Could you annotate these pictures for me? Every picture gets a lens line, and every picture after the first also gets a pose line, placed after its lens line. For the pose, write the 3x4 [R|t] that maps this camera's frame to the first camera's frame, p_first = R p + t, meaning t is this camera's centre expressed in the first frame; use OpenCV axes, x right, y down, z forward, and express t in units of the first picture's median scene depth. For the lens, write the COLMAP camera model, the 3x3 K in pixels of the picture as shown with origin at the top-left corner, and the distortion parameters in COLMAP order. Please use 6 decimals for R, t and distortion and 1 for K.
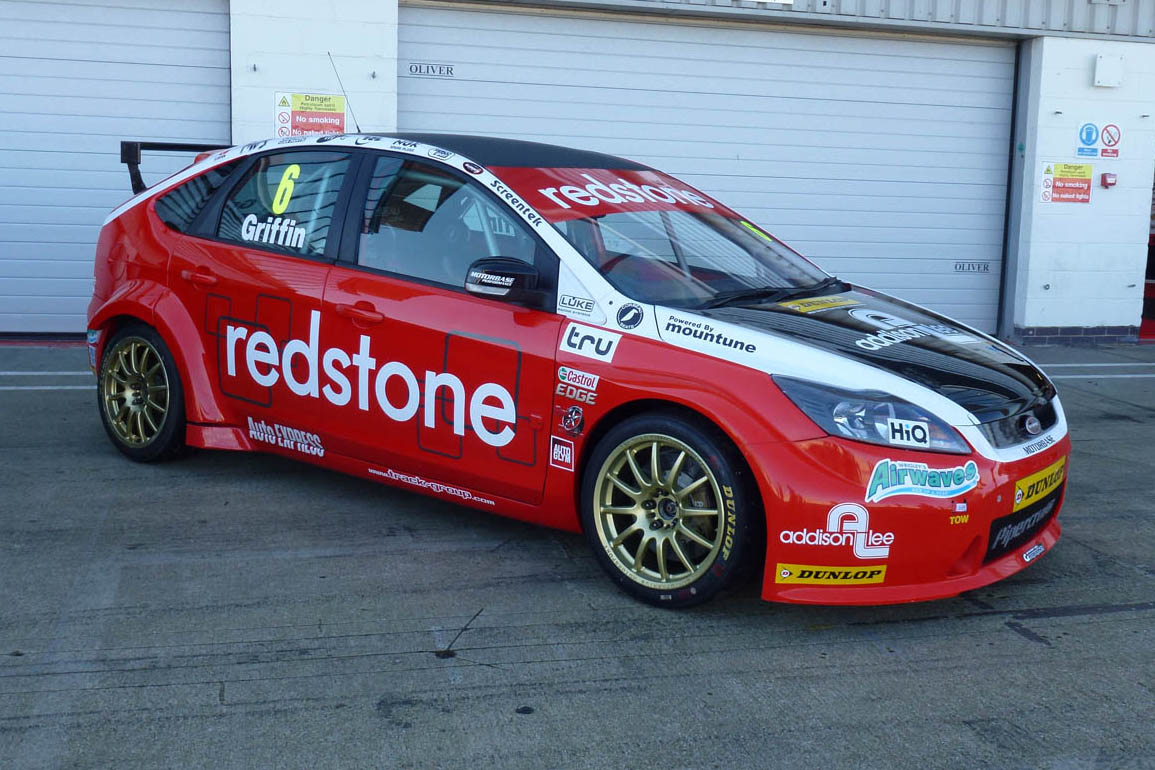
lens RADIAL K [[1302.4, 0, 577.6], [0, 1302.4, 382.4], [0, 0, 1]] dist [-0.031972, 0.000000]
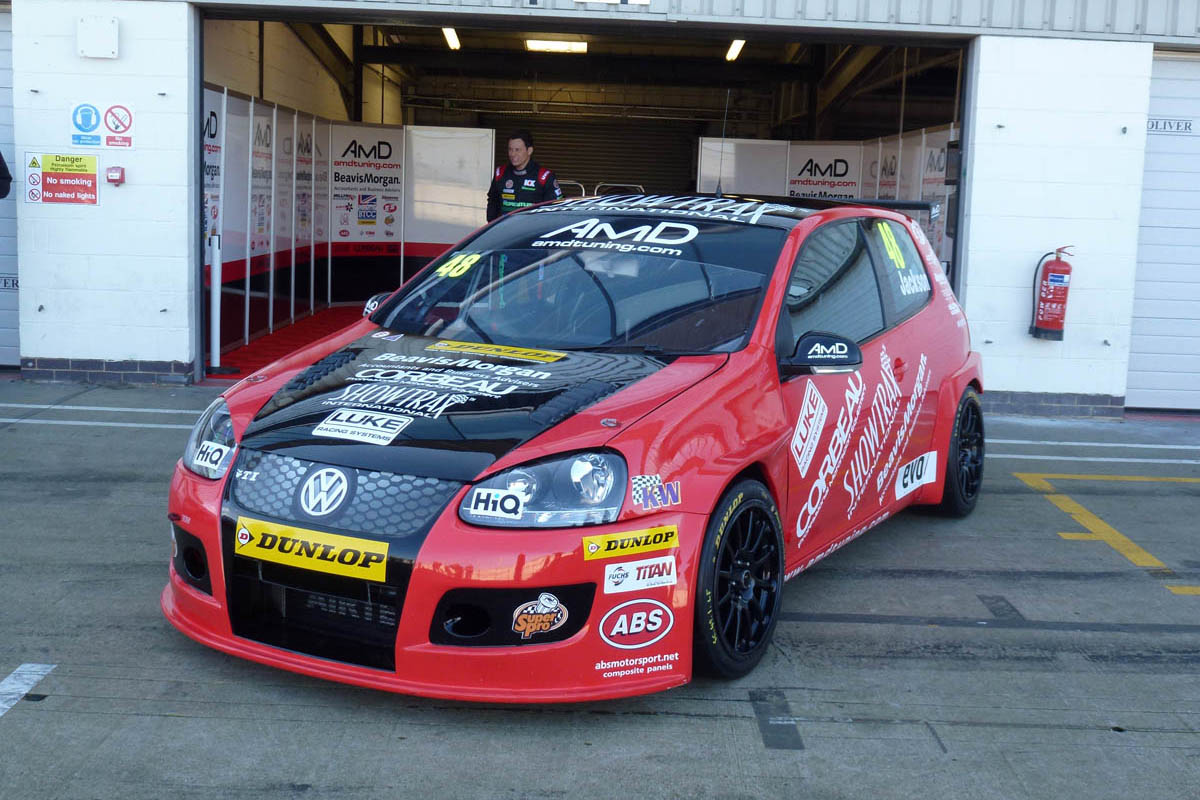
lens RADIAL K [[1410.7, 0, 599.9], [0, 1410.7, 402.0], [0, 0, 1]] dist [-0.037800, 0.000000]
pose [[0.967614, 0.040069, -0.249233, 0.914069], [-0.047842, 0.998537, -0.025203, -0.010247], [0.247859, 0.036311, 0.968116, 0.246496]]
